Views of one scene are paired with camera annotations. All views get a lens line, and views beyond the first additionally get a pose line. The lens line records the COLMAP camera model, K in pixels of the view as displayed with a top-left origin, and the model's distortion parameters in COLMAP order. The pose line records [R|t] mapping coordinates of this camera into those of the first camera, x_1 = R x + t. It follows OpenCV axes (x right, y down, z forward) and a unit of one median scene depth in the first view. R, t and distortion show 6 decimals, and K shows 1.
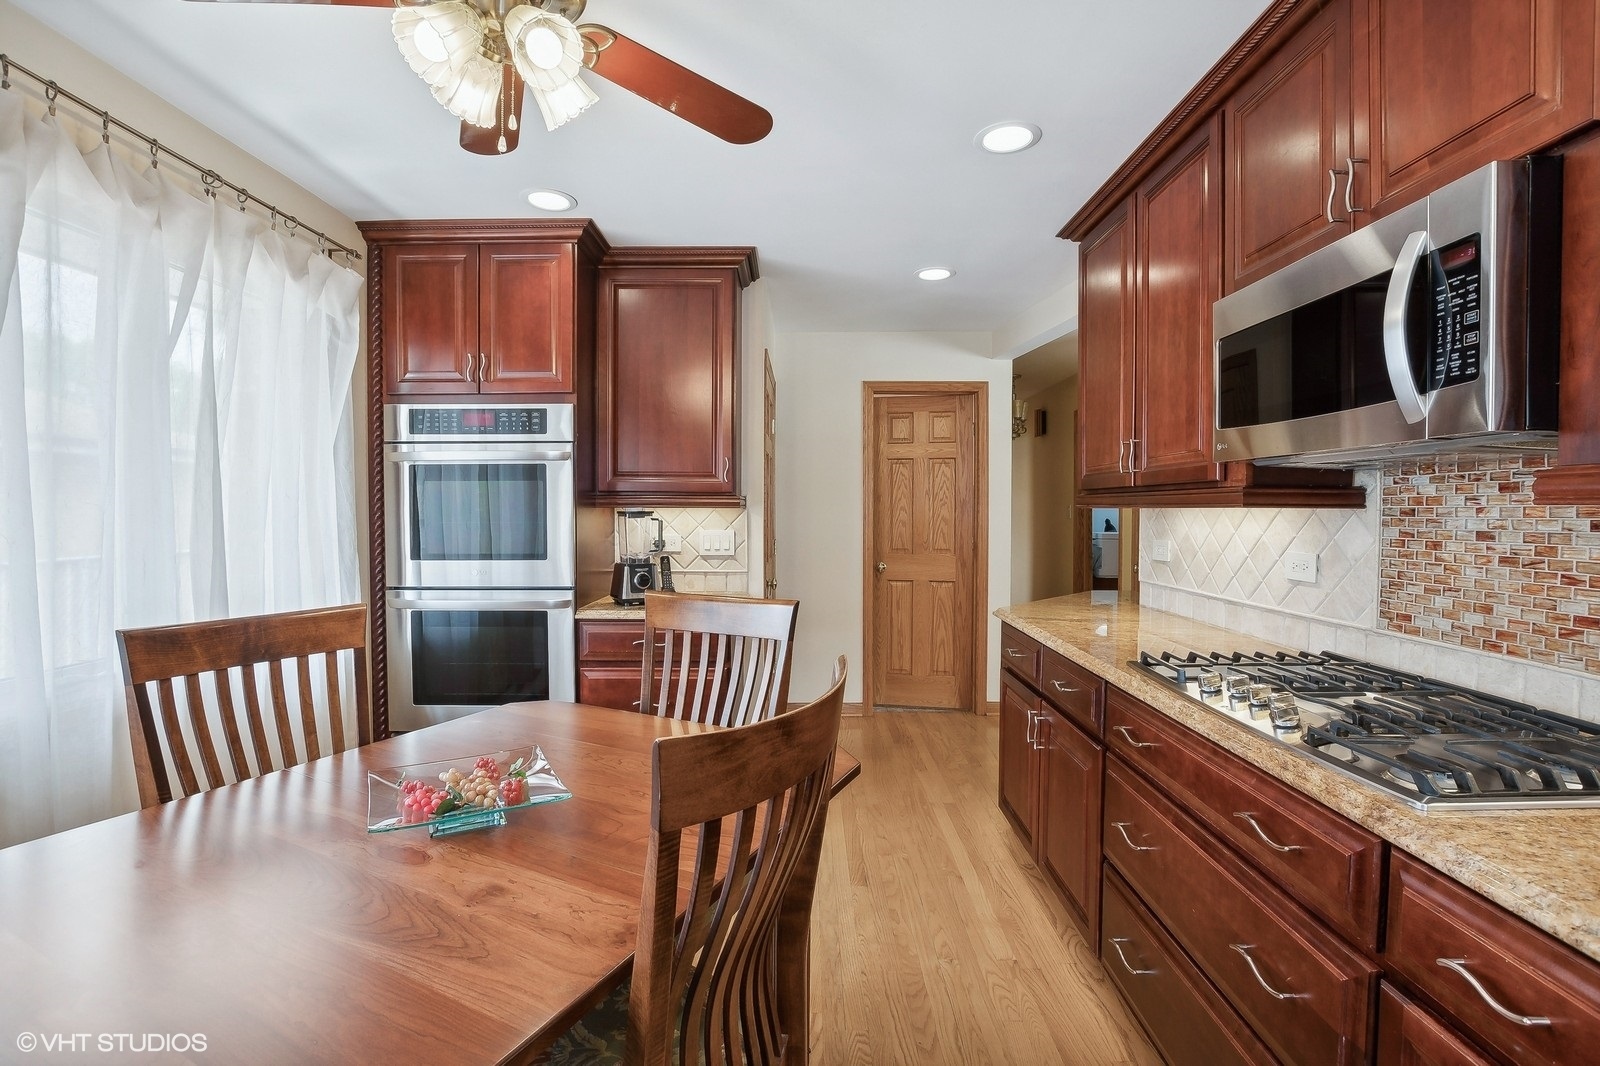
lens RADIAL K [[727.4, 0, 798.5], [0, 727.4, 523.6], [0, 0, 1]] dist [-0.020747, 0.000683]
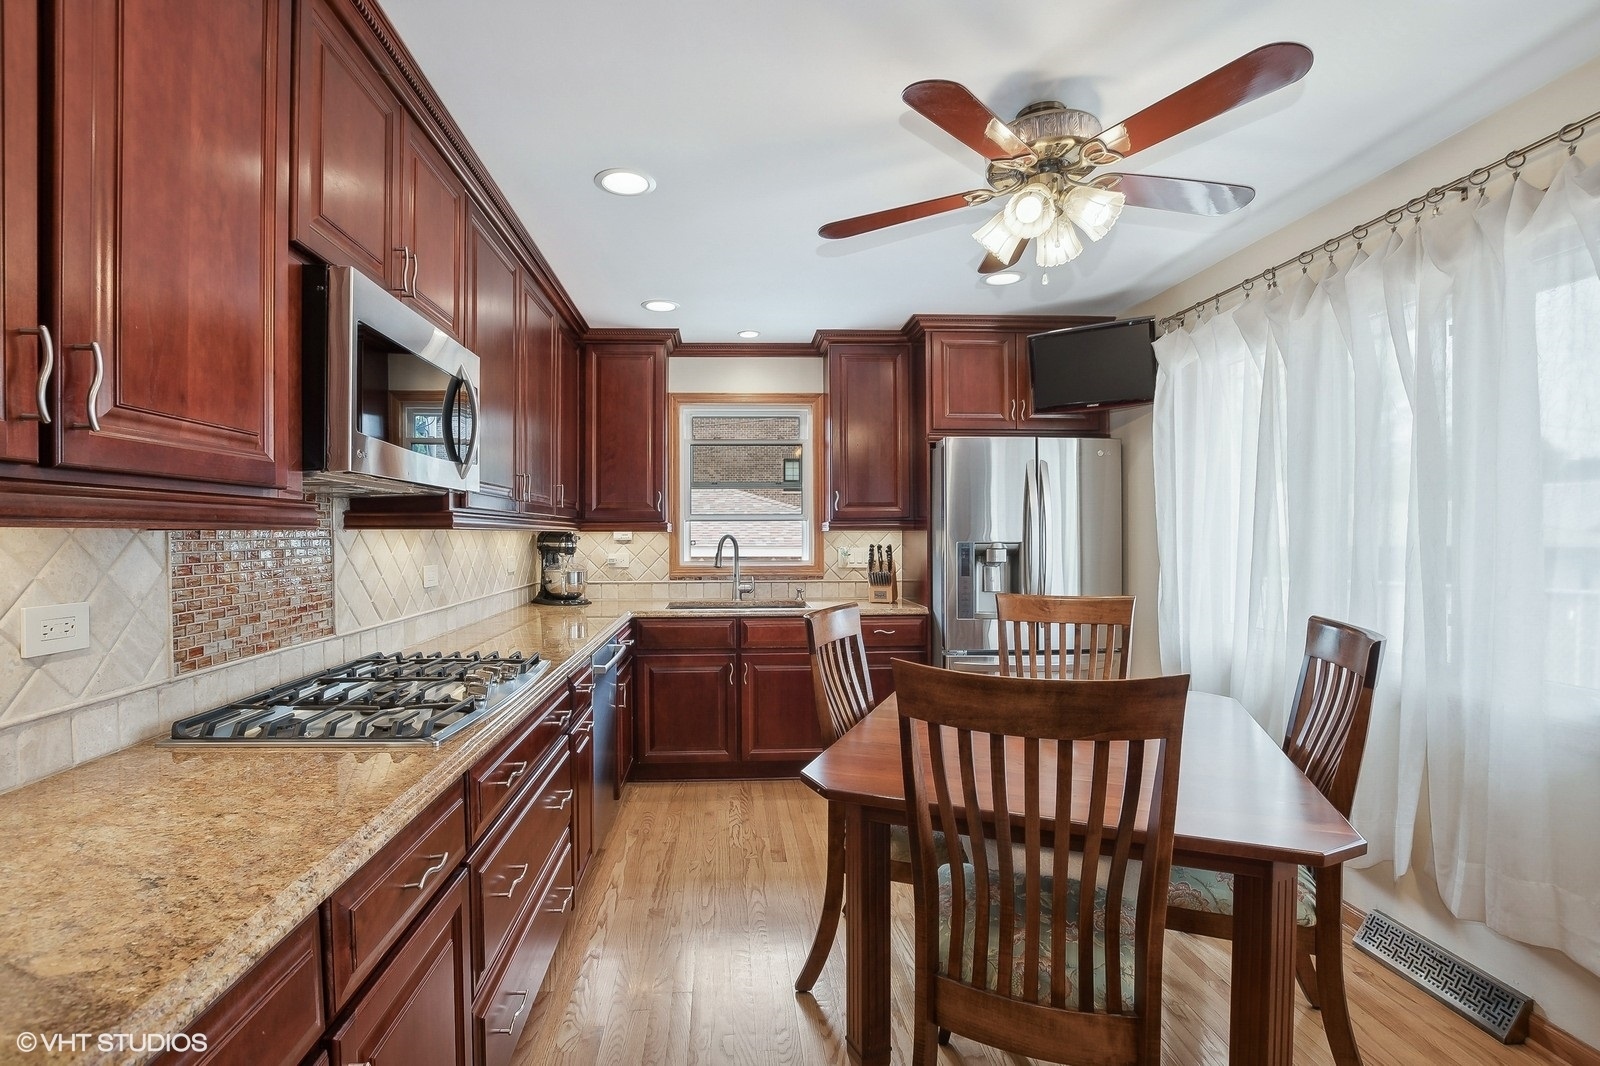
lens RADIAL K [[727.4, 0, 796.8], [0, 727.4, 530.4], [0, 0, 1]] dist [-0.020747, 0.000683]
pose [[-0.993400, 0.013206, -0.113936, 0.199449], [0.011238, 0.999777, 0.017903, -0.029702], [0.114147, 0.016504, -0.993327, 2.015853]]
